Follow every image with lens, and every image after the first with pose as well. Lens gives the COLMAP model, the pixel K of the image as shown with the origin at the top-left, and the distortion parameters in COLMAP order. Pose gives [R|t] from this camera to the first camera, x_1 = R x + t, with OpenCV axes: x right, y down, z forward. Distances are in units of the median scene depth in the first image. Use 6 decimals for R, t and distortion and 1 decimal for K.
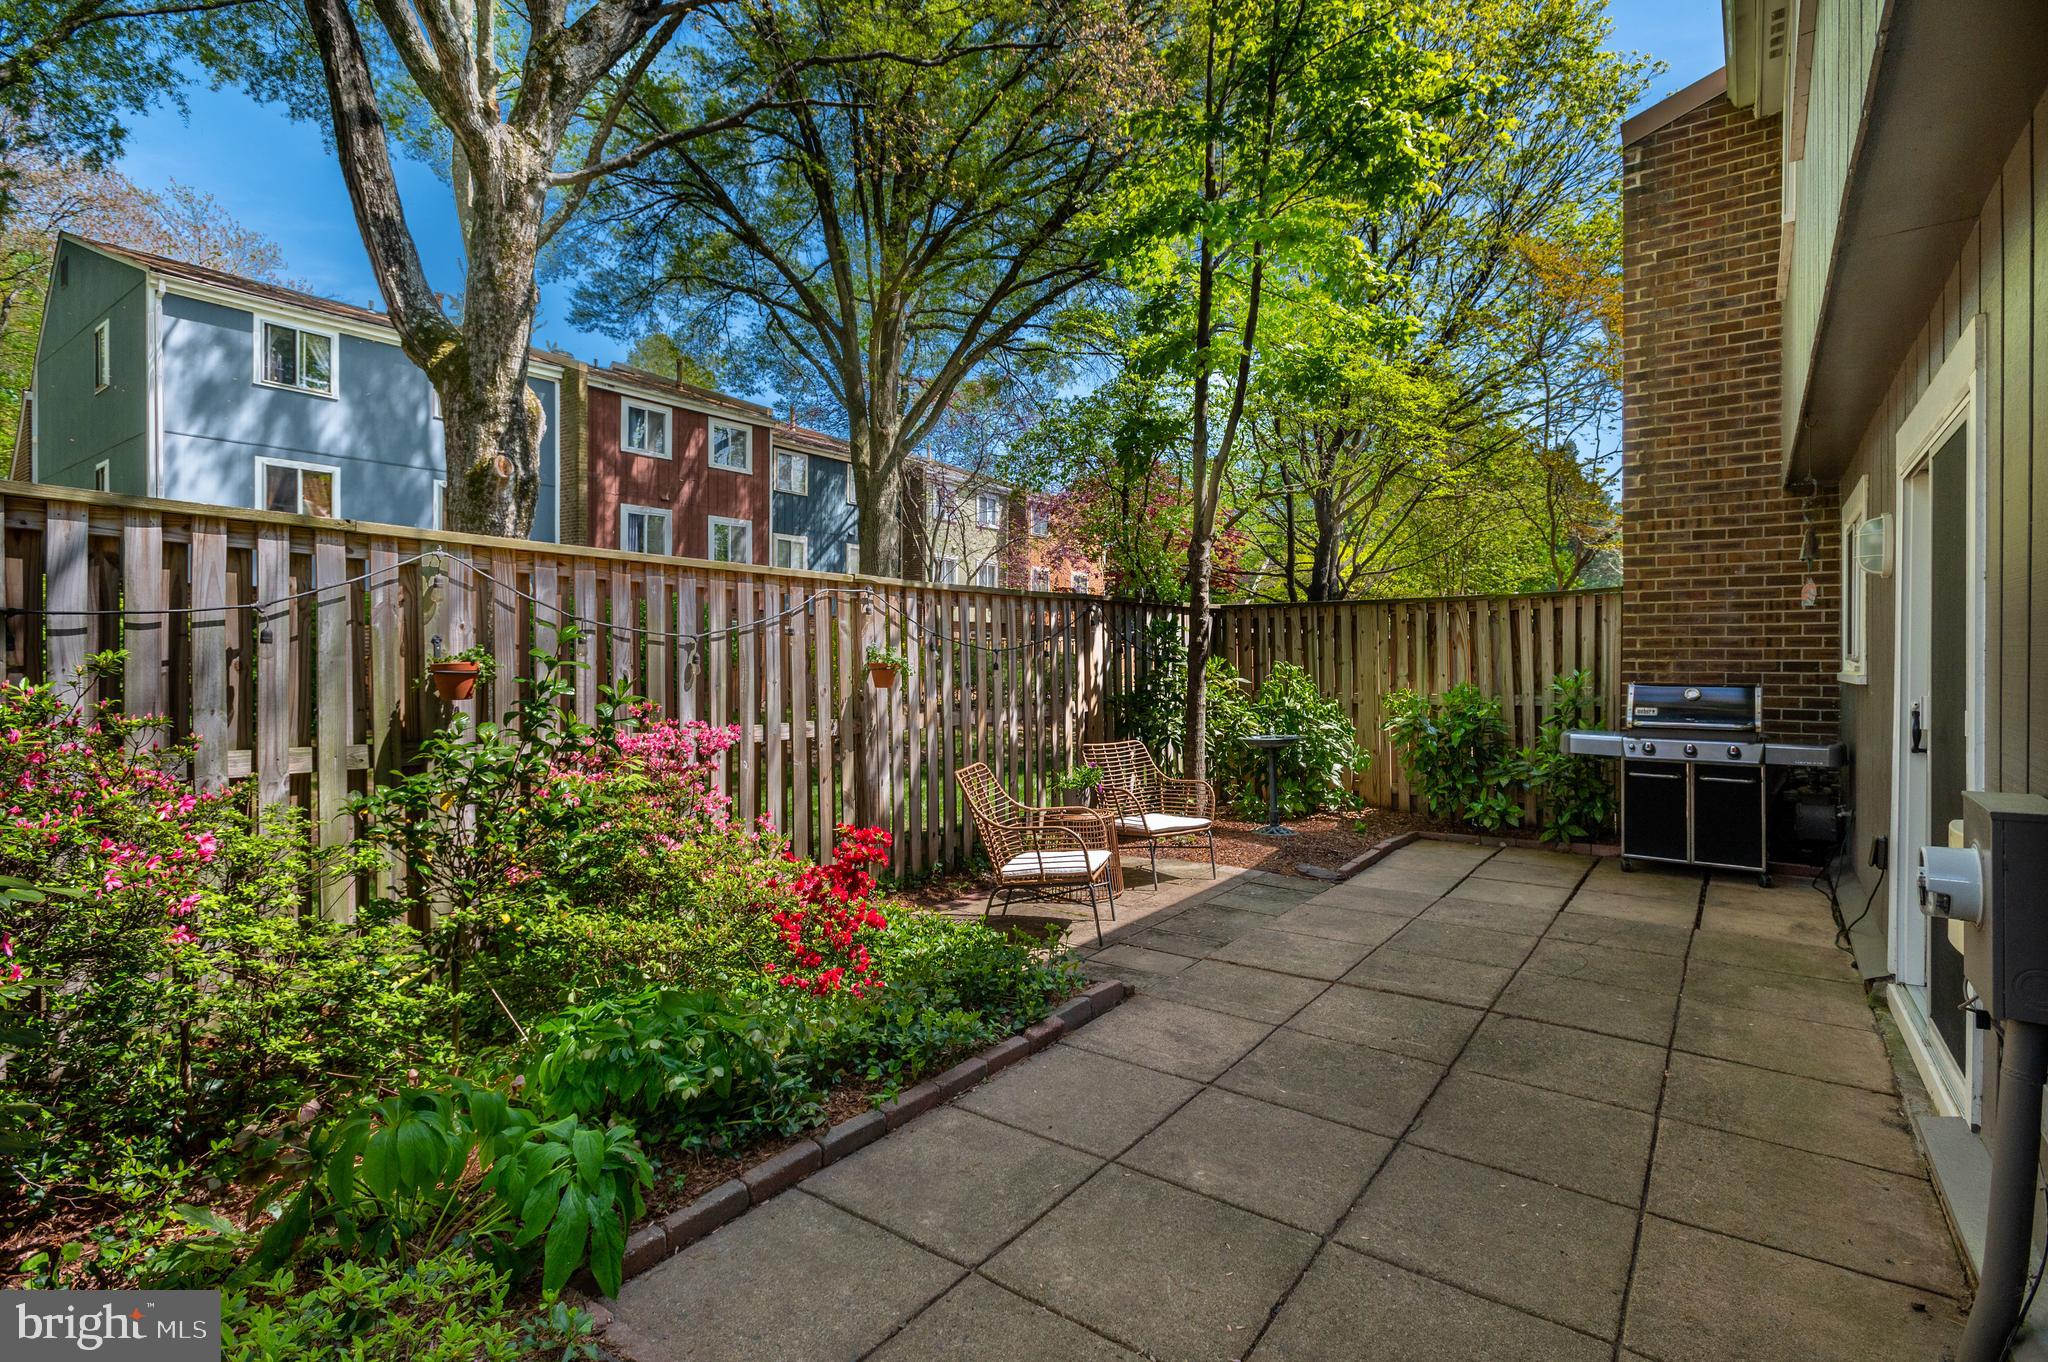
lens RADIAL K [[962.6, 0, 1026.9], [0, 962.6, 661.8], [0, 0, 1]] dist [0.004169, 0.001090]
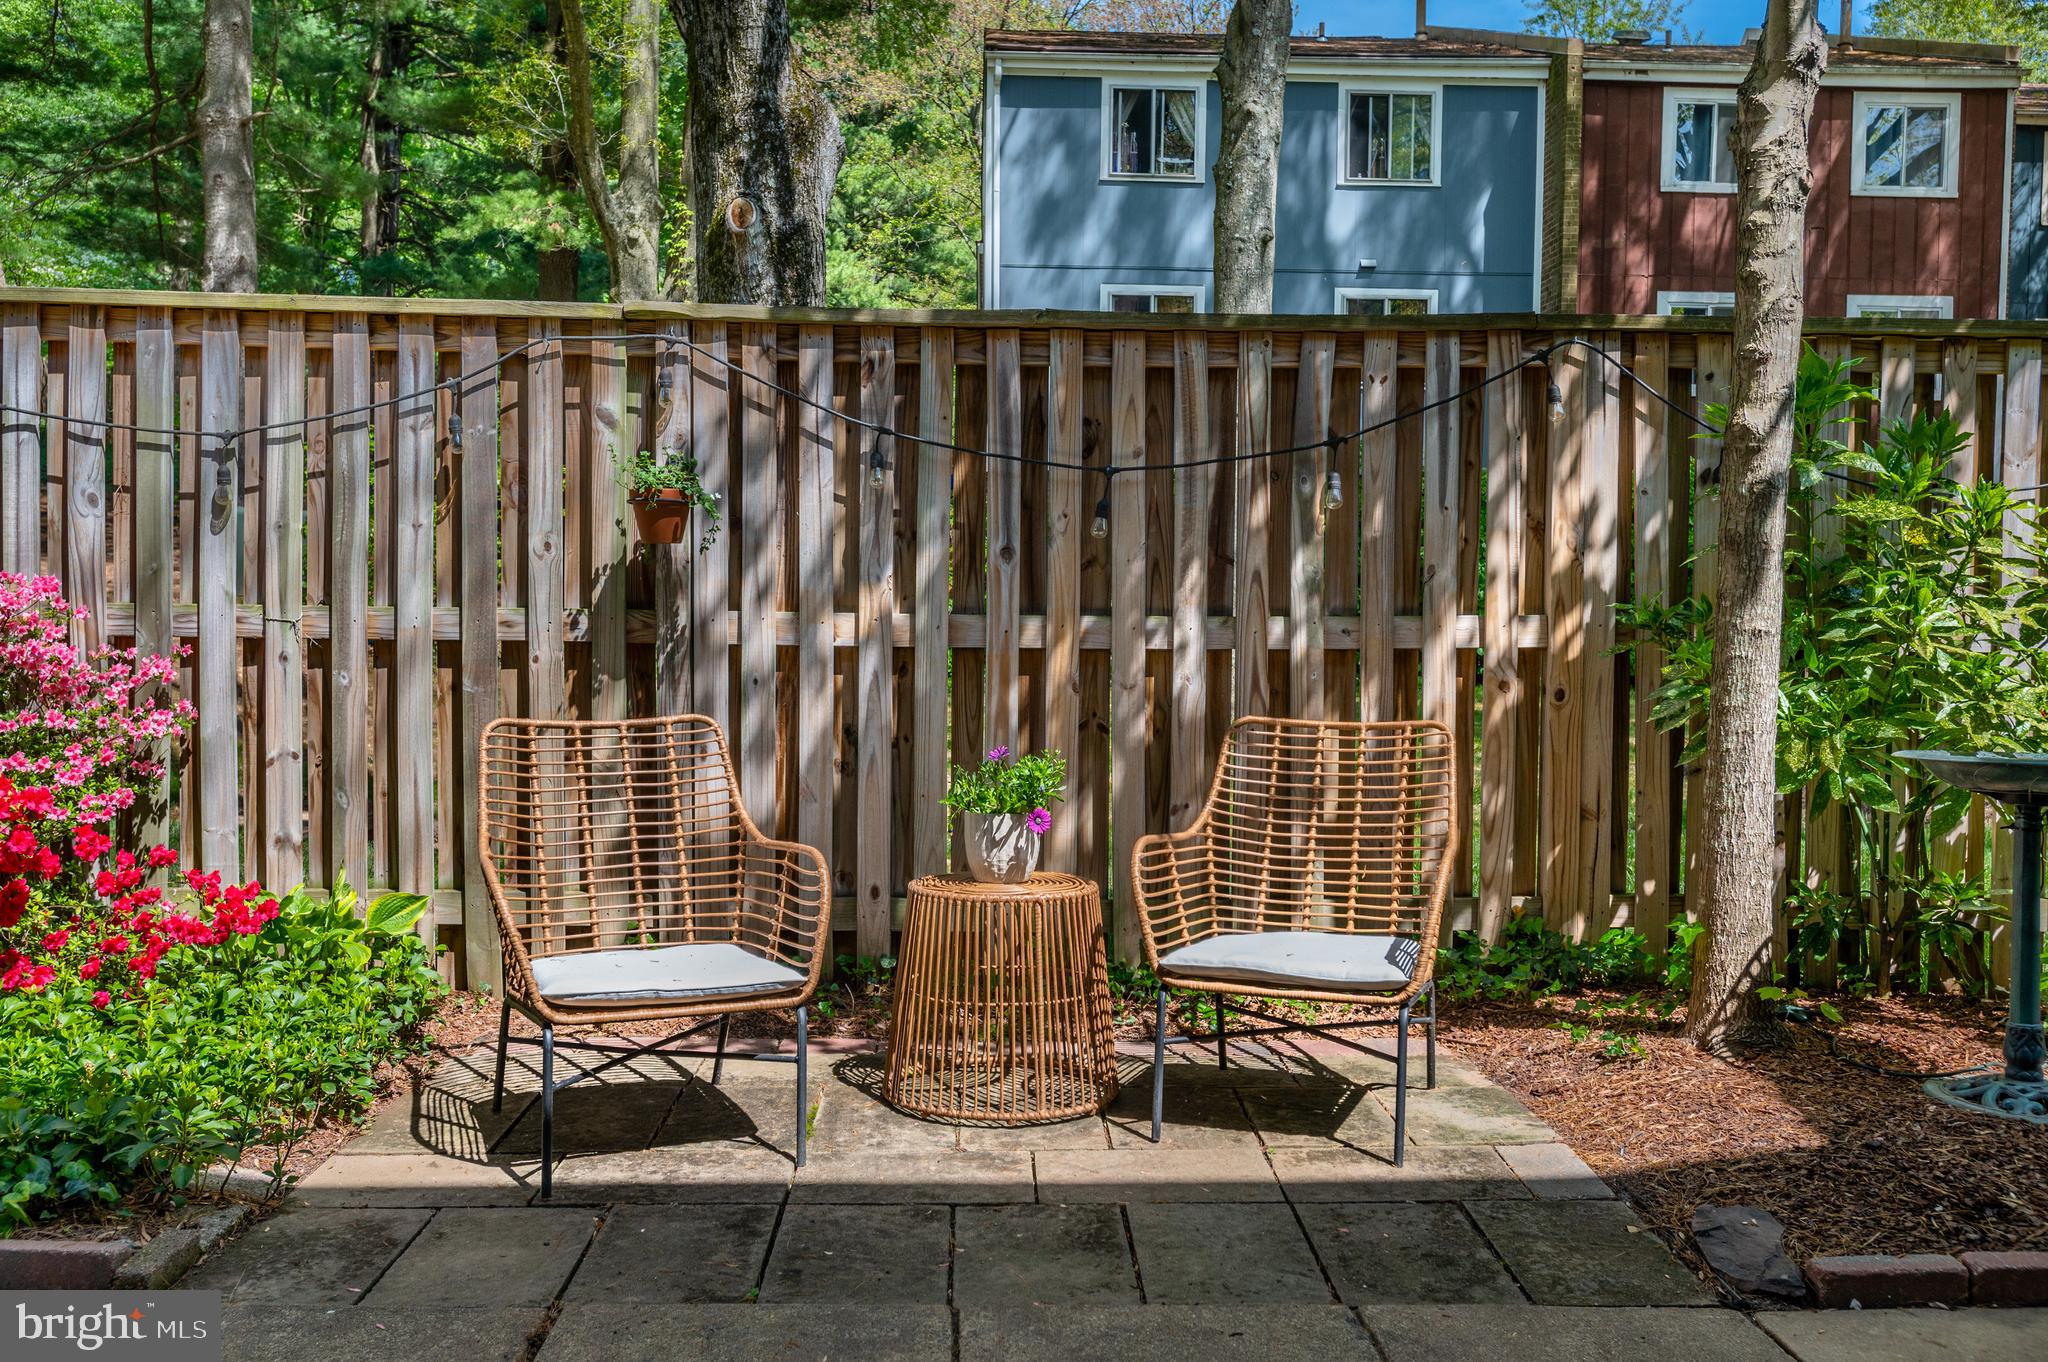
lens RADIAL K [[1741.9, 0, 1024.4], [0, 1741.9, 672.1], [0, 0, 1]] dist [-0.001230, 0.001602]
pose [[0.622190, 0.044486, -0.781601, 0.543334], [-0.016813, 0.998913, 0.043470, 0.043553], [0.782686, -0.013906, 0.622262, 0.551210]]
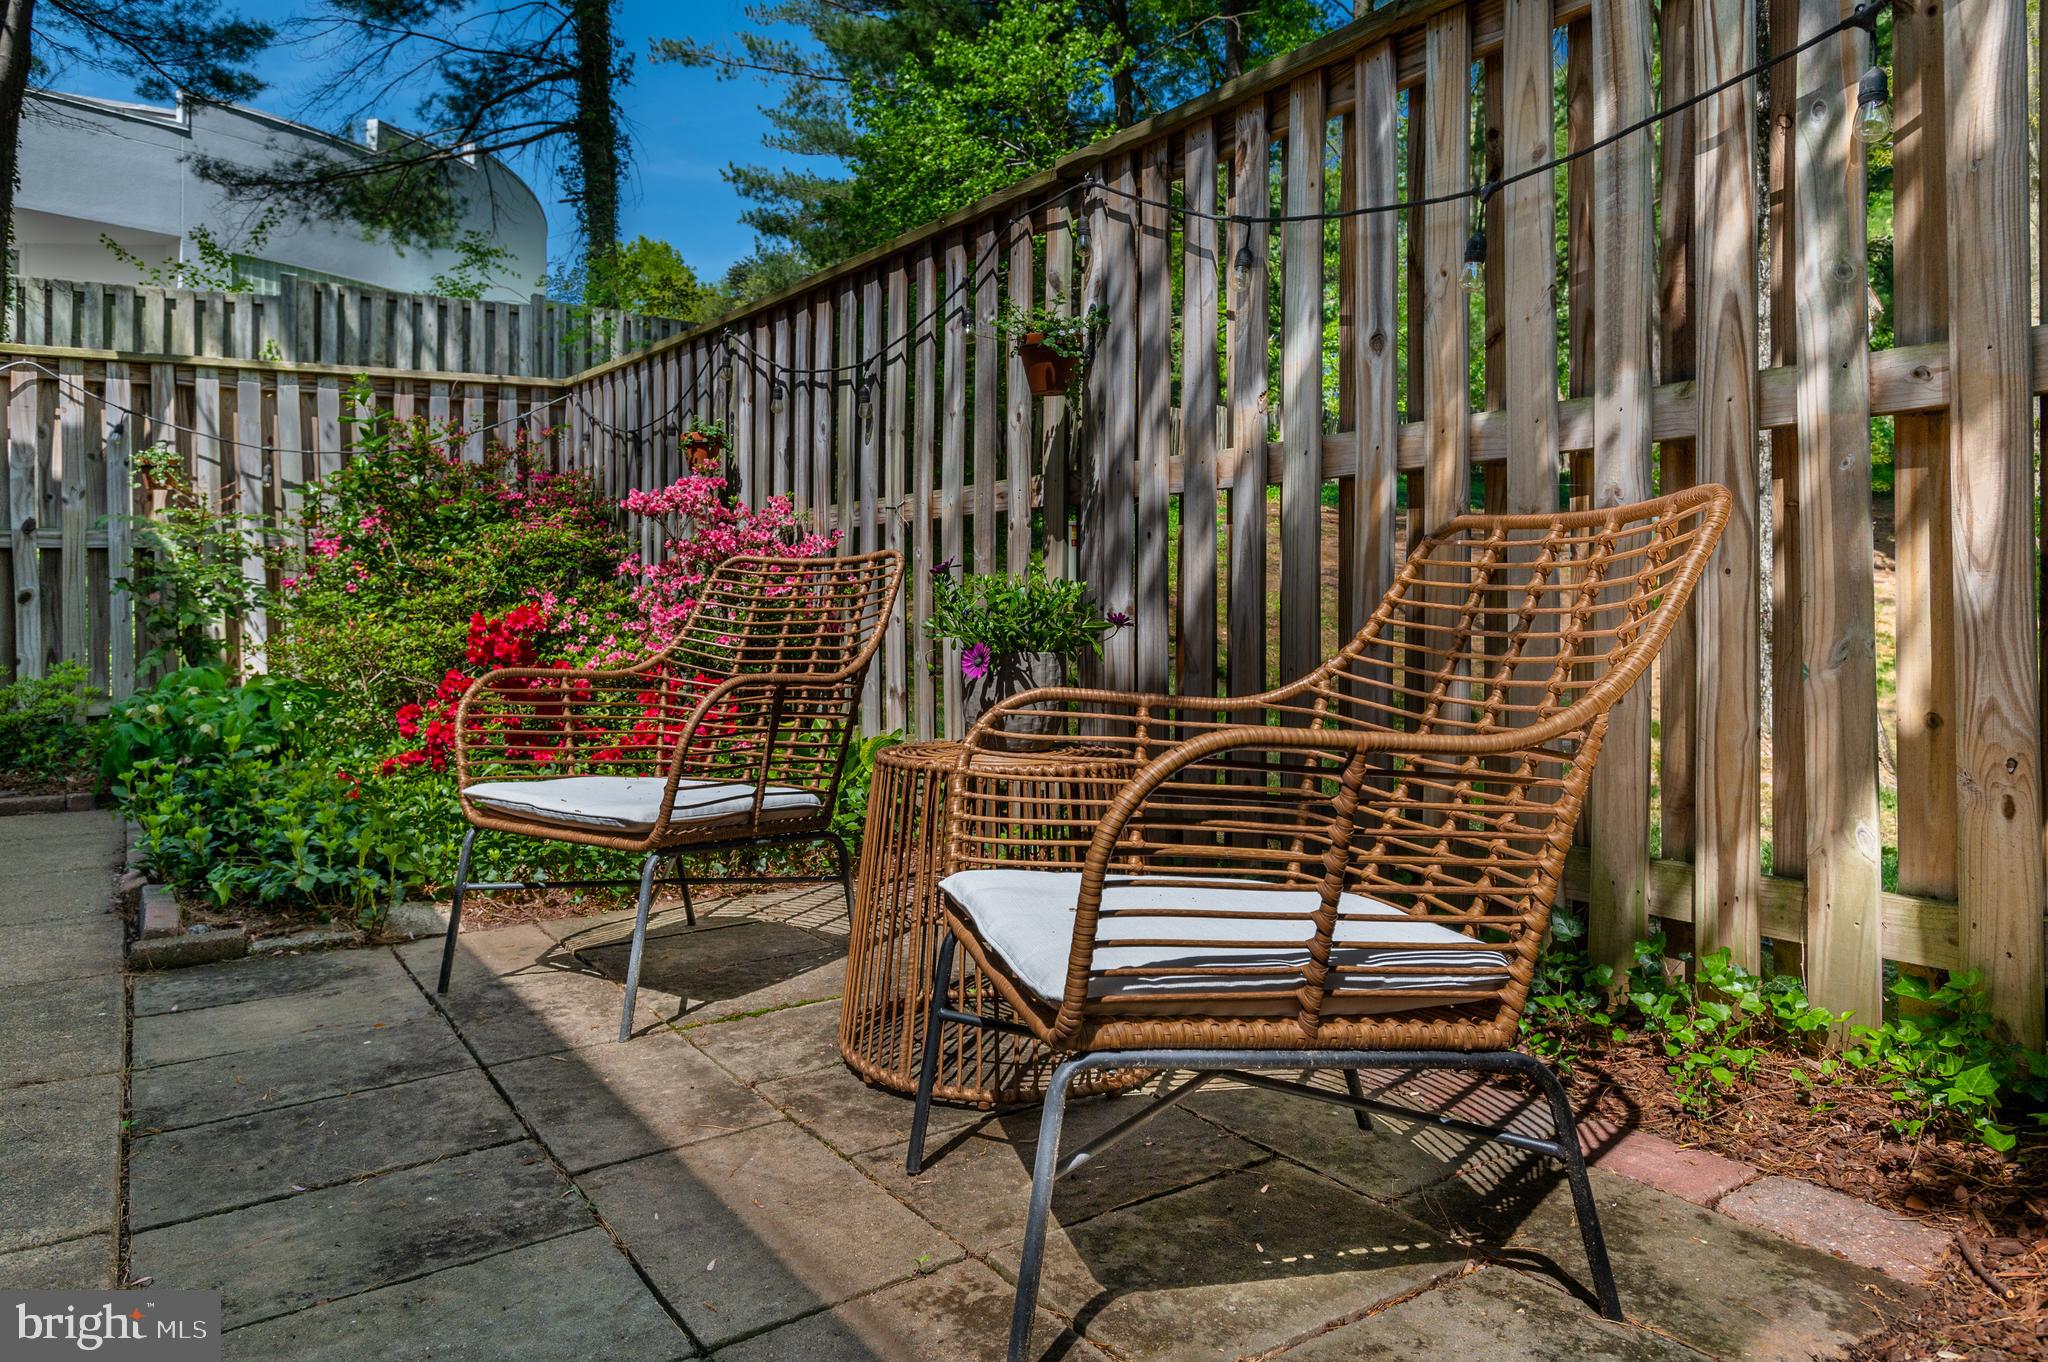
lens RADIAL K [[1269.8, 0, 1014.3], [0, 1269.8, 597.2], [0, 0, 1]] dist [-0.006443, -0.000196]
pose [[-0.324816, -0.000221, -0.945777, 0.362095], [0.007371, 0.999969, -0.002765, 0.107795], [0.945749, -0.007869, -0.324804, 1.044174]]
